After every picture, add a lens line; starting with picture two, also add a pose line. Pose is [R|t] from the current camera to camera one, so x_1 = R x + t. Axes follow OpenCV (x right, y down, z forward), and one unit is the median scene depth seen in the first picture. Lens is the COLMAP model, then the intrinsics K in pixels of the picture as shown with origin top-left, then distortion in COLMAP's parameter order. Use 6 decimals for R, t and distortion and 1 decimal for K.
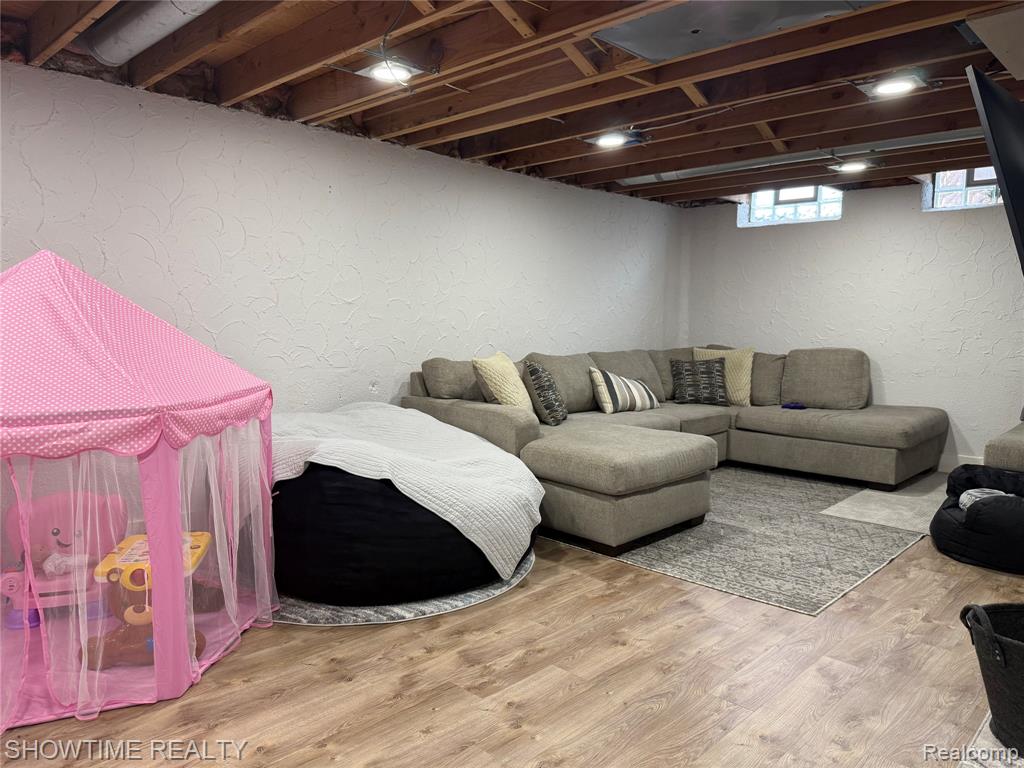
lens RADIAL K [[719.2, 0, 523.8], [0, 719.2, 383.4], [0, 0, 1]] dist [0.049572, -0.064436]
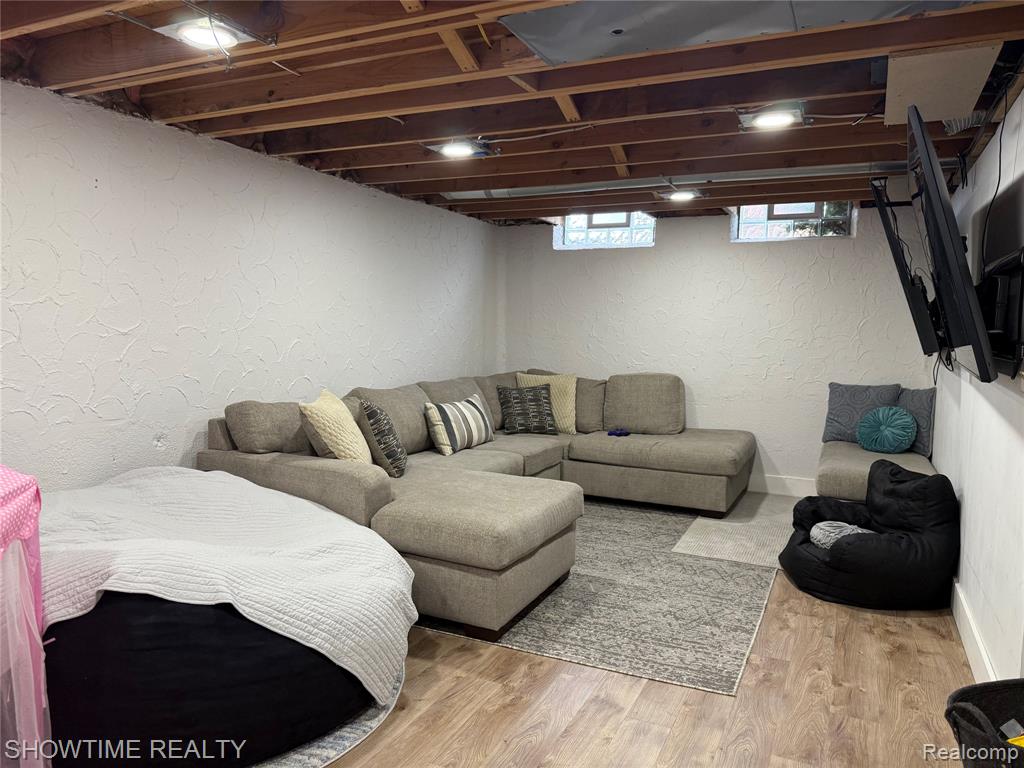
lens RADIAL K [[719.2, 0, 519.6], [0, 719.2, 386.3], [0, 0, 1]] dist [0.049572, -0.064436]
pose [[0.950651, -0.018039, 0.309736, -0.092043], [0.019577, 0.999807, -0.001860, -0.050212], [-0.309643, 0.007832, 0.950821, 0.159014]]
